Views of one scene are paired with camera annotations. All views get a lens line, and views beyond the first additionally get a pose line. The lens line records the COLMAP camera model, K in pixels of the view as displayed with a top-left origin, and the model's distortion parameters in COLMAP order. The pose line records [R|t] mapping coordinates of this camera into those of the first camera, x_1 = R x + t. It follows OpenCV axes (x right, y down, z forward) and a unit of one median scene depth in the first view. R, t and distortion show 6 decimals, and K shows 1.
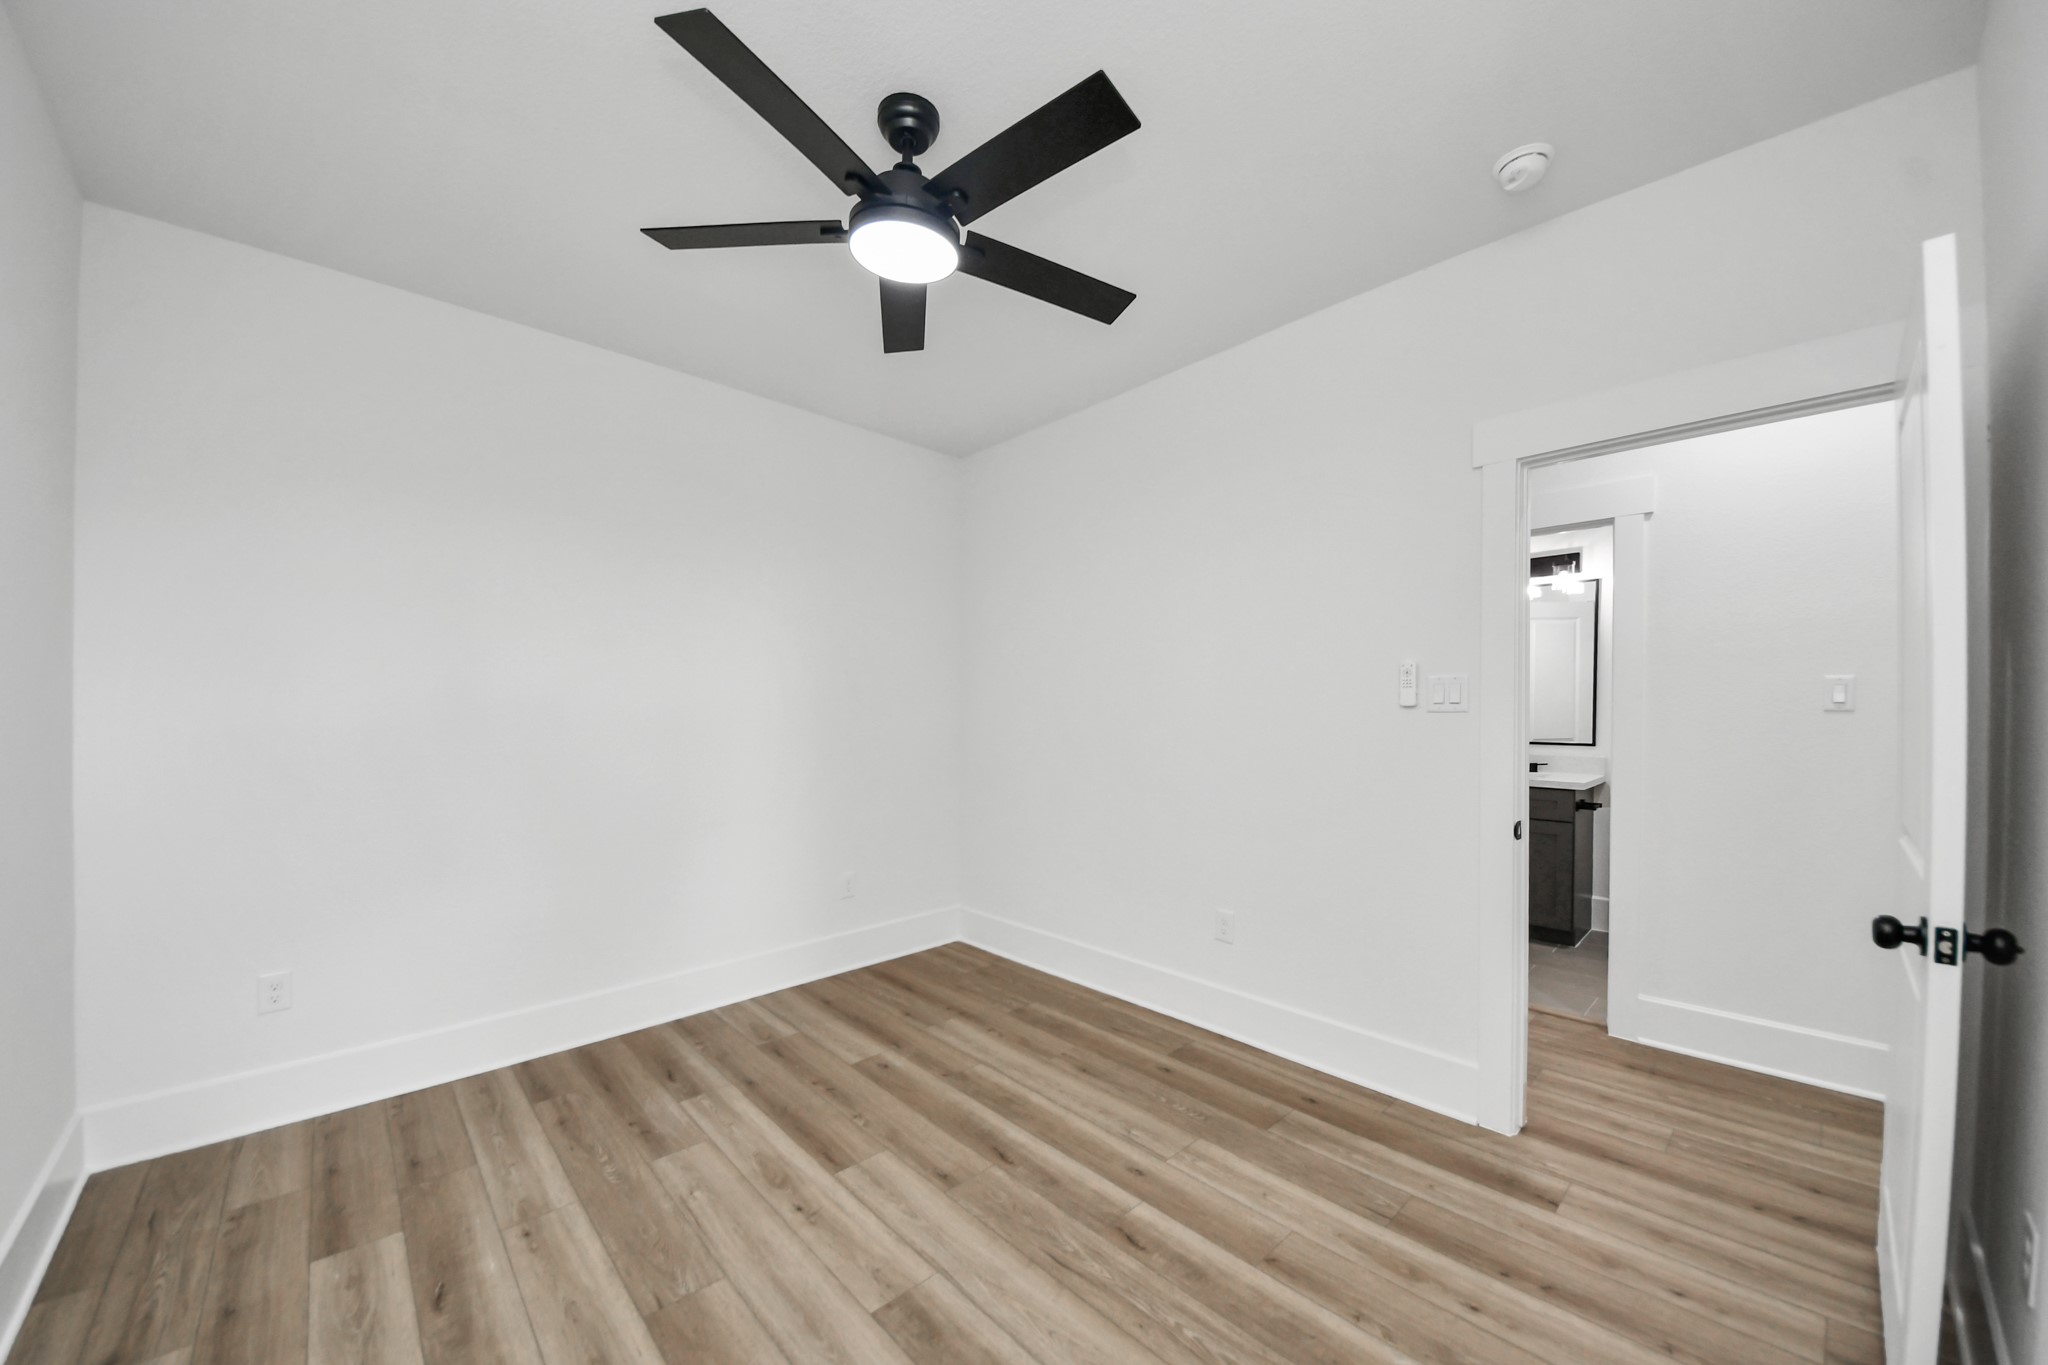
lens RADIAL K [[749.8, 0, 1016.6], [0, 749.8, 684.1], [0, 0, 1]] dist [0.031368, -0.022818]
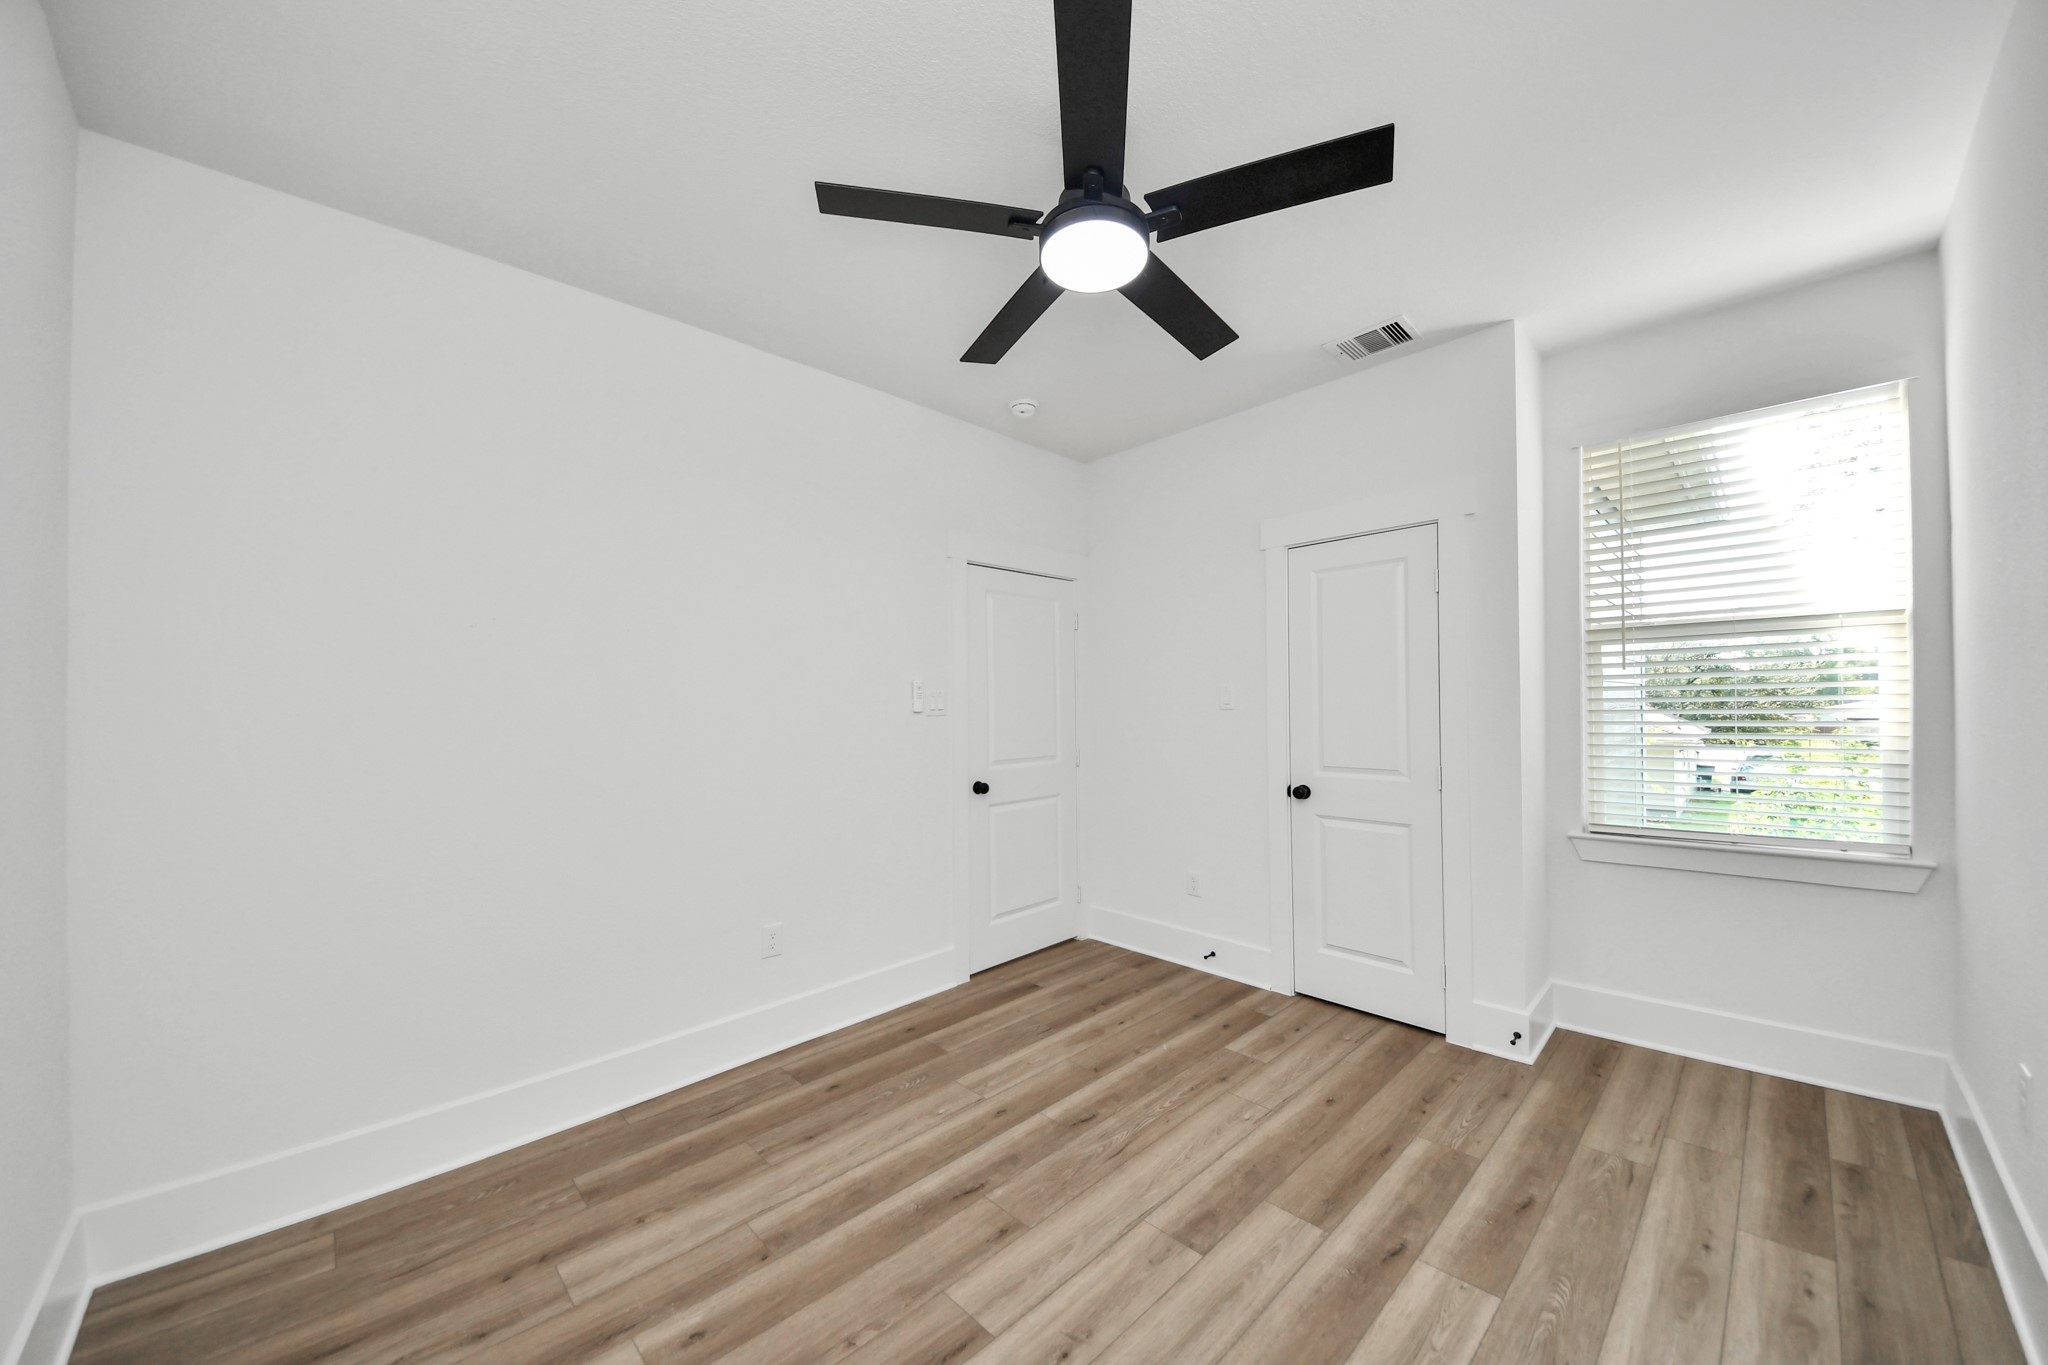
lens RADIAL K [[749.8, 0, 1016.6], [0, 749.8, 684.1], [0, 0, 1]] dist [0.031368, -0.022818]
pose [[-0.014636, 0.023999, 0.999605, -0.975941], [-0.011467, 0.999642, -0.024168, 0.010257], [-0.999827, -0.011816, -0.014355, 0.955028]]
